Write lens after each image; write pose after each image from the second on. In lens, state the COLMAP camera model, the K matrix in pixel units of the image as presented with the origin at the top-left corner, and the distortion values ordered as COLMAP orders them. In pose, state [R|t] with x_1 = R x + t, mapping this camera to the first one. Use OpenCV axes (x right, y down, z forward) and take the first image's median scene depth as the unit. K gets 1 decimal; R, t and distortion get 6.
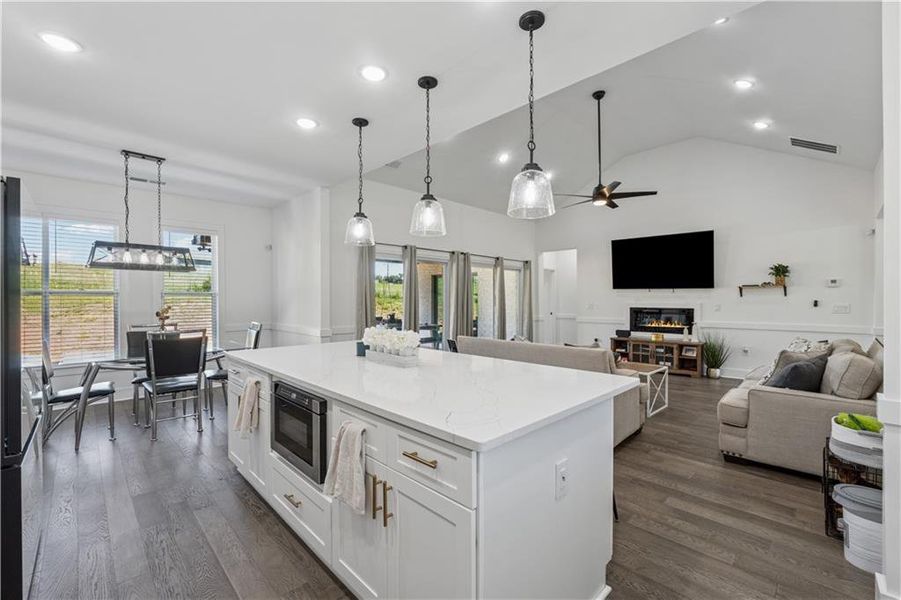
lens RADIAL K [[379.1, 0, 452.7], [0, 379.1, 293.7], [0, 0, 1]] dist [-0.000999, -0.000300]
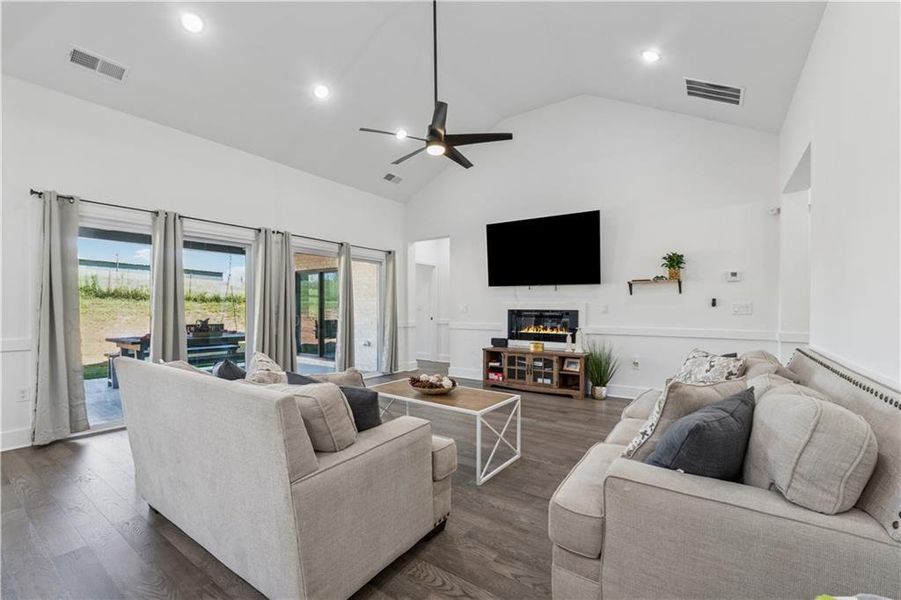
lens RADIAL K [[378.5, 0, 450.5], [0, 378.5, 300.0], [0, 0, 1]] dist [-0.000955, 0.000018]
pose [[0.985035, 0.004839, 0.172287, 0.244016], [-0.004296, 0.999985, -0.003526, 0.022564], [-0.172302, 0.002733, 0.985040, 0.274754]]
